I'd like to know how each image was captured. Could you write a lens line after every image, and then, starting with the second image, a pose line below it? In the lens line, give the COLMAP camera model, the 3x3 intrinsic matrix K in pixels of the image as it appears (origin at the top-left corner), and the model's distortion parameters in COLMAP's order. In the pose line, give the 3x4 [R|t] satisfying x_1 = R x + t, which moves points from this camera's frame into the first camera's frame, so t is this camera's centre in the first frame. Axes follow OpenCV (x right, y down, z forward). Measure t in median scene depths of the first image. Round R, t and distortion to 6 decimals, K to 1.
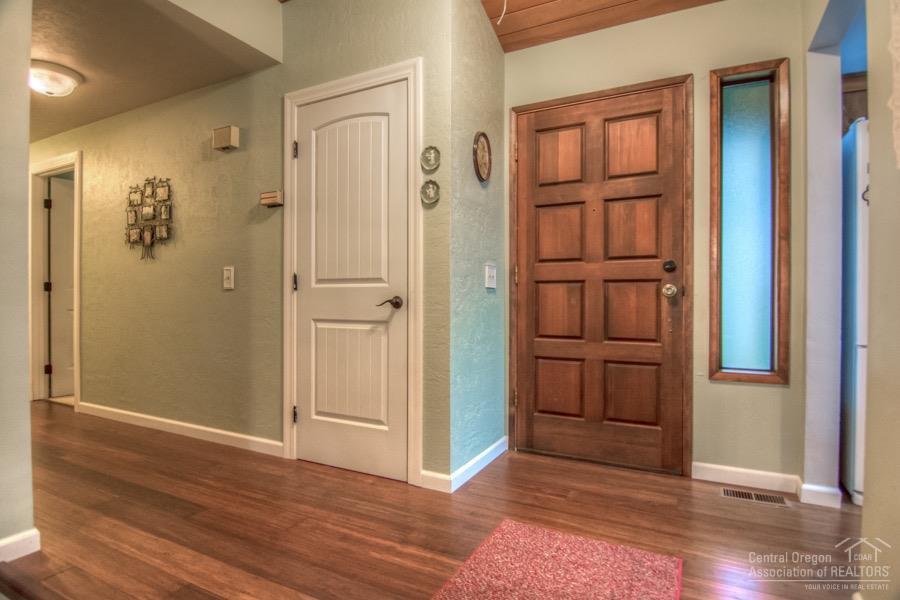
lens RADIAL K [[471.9, 0, 451.8], [0, 471.9, 301.4], [0, 0, 1]] dist [-0.007484, -0.011170]
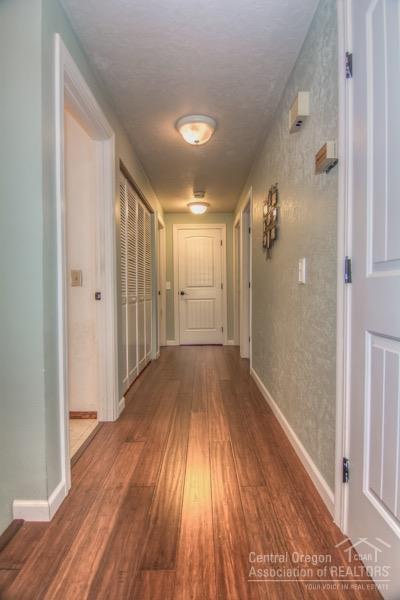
lens RADIAL K [[314.6, 0, 202.3], [0, 314.6, 300.9], [0, 0, 1]] dist [-0.007484, -0.011170]
pose [[0.465686, 0.022931, -0.884653, -0.046019], [-0.004862, 0.999715, 0.023354, -0.008540], [0.884937, -0.006575, 0.465665, 0.659691]]
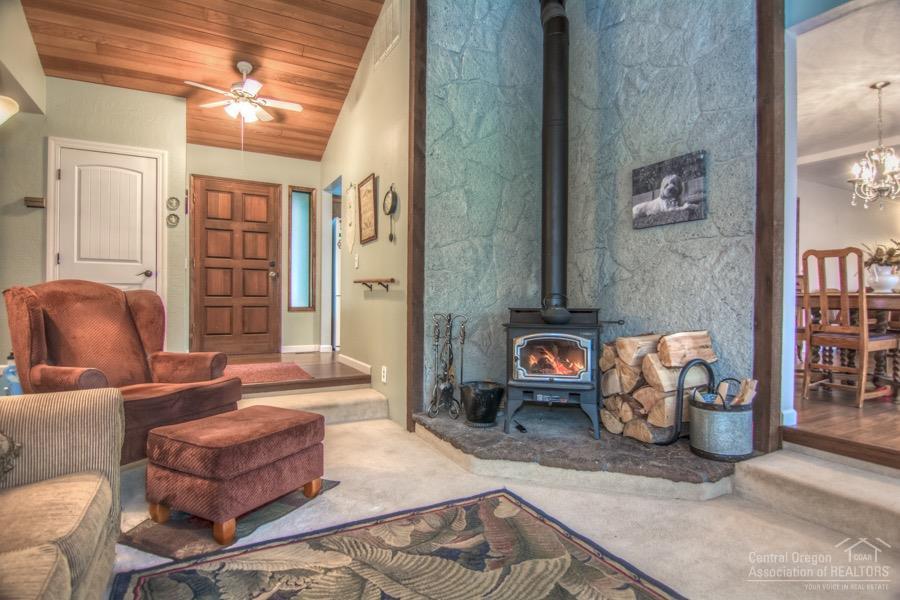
lens RADIAL K [[471.9, 0, 452.0], [0, 471.9, 304.0], [0, 0, 1]] dist [-0.007484, -0.011170]
pose [[0.571064, -0.002500, 0.820902, -0.911190], [-0.000922, 0.999993, 0.003686, 0.109946], [-0.820905, -0.002862, 0.571057, -1.024216]]
